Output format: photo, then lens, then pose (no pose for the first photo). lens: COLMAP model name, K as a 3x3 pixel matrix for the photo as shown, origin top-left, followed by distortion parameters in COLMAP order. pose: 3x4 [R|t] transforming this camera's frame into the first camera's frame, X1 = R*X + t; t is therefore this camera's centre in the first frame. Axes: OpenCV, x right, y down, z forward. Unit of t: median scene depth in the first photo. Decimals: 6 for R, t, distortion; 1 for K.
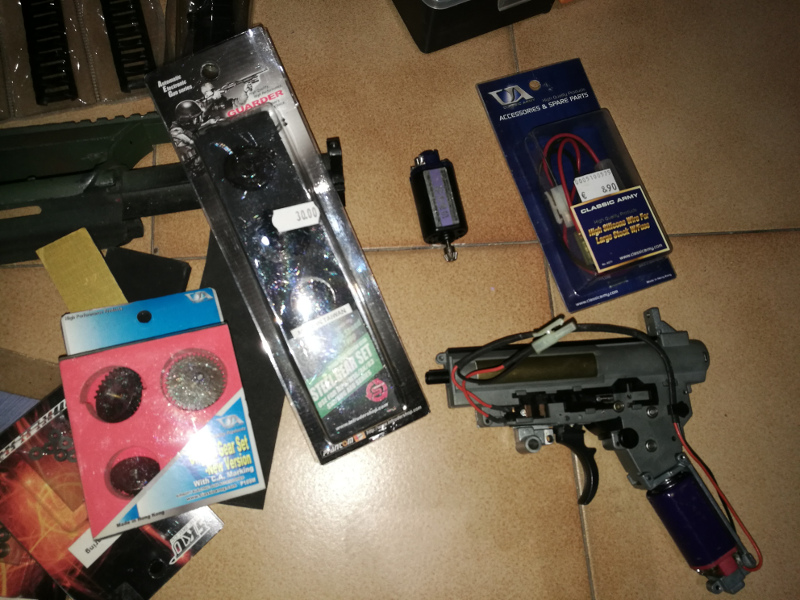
lens RADIAL K [[627.4, 0, 395.6], [0, 627.4, 303.0], [0, 0, 1]] dist [0.005901, 0.001053]
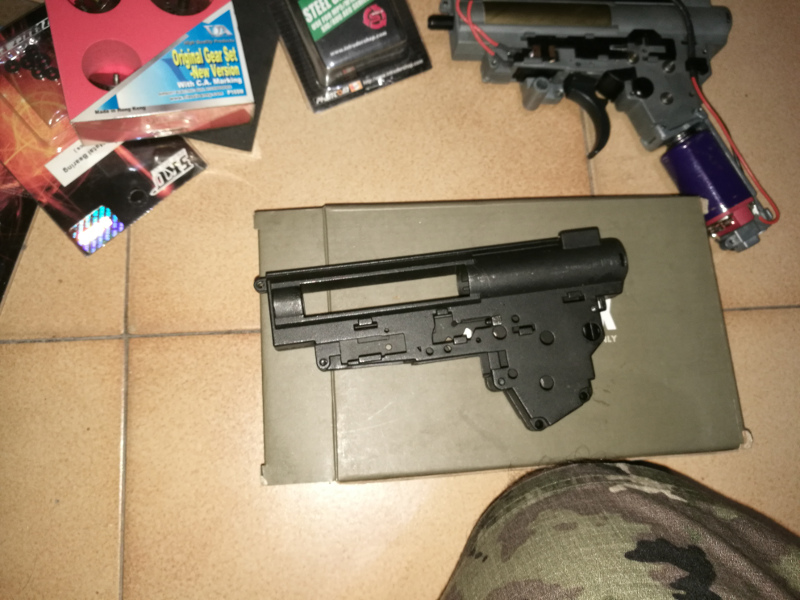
lens RADIAL K [[657.4, 0, 400.0], [0, 657.4, 300.0], [0, 0, 1]] dist [-0.031646, 0.030679]
pose [[0.999776, 0.020890, -0.003331, 0.018921], [-0.020810, 0.999532, 0.022442, 0.534678], [0.003798, -0.022367, 0.999743, 0.017532]]
